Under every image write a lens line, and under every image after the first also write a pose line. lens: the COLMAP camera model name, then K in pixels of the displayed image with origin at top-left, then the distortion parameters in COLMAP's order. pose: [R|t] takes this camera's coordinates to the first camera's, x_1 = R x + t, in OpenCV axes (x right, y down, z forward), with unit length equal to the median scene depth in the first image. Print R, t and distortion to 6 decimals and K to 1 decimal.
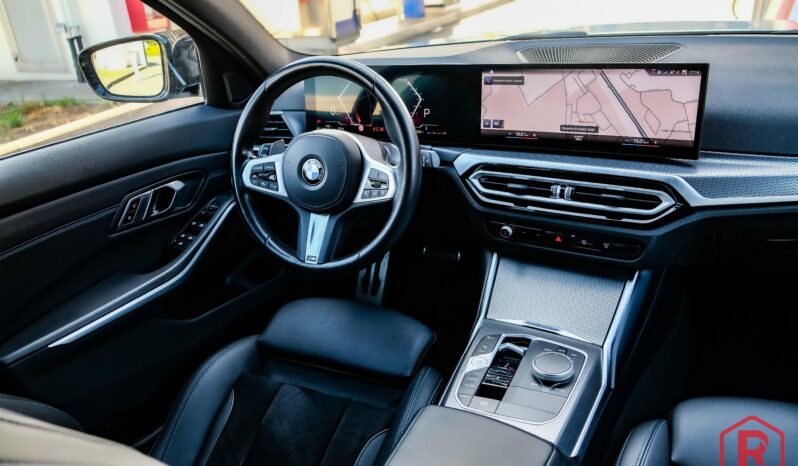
lens RADIAL K [[613.2, 0, 399.0], [0, 613.2, 233.0], [0, 0, 1]] dist [-0.036917, 0.000913]
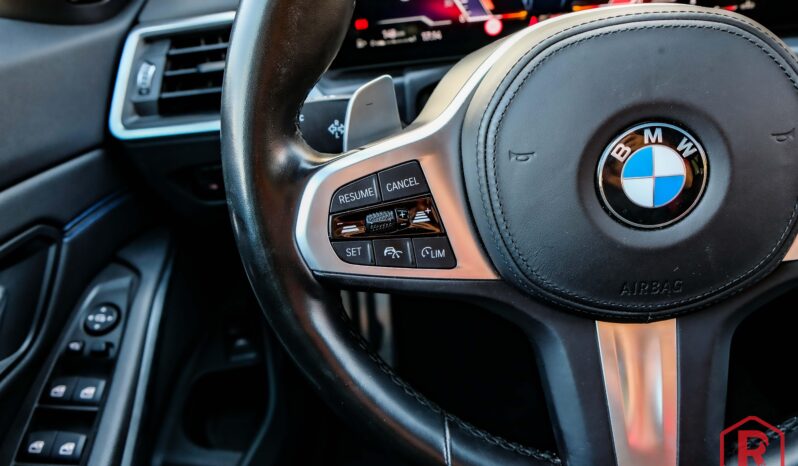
lens RADIAL K [[613.2, 0, 399.0], [0, 613.2, 233.0], [0, 0, 1]] dist [-0.036917, 0.000913]
pose [[0.920630, -0.220859, 0.321966, -0.314195], [0.191143, 0.974003, 0.121582, -0.124407], [-0.340449, -0.050390, 0.938912, 0.793346]]
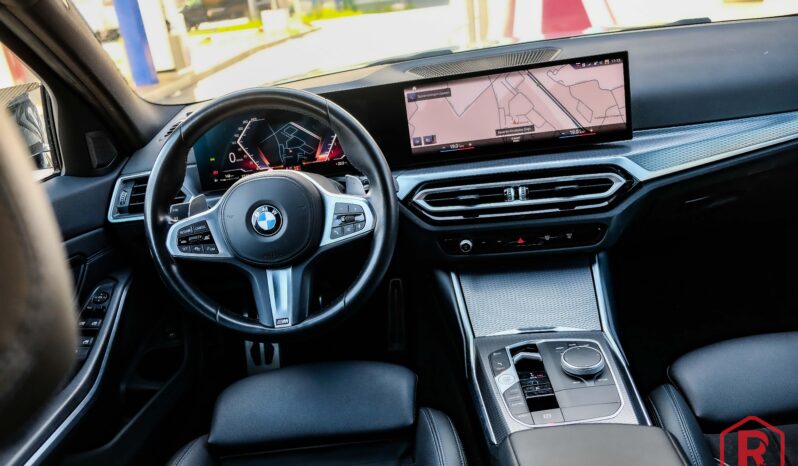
lens RADIAL K [[613.2, 0, 399.0], [0, 613.2, 233.0], [0, 0, 1]] dist [-0.036917, 0.000913]
pose [[0.904445, -0.193881, 0.379987, -0.297548], [0.226220, 0.973174, -0.041906, -0.005562], [-0.361668, 0.123863, 0.924042, 0.149047]]
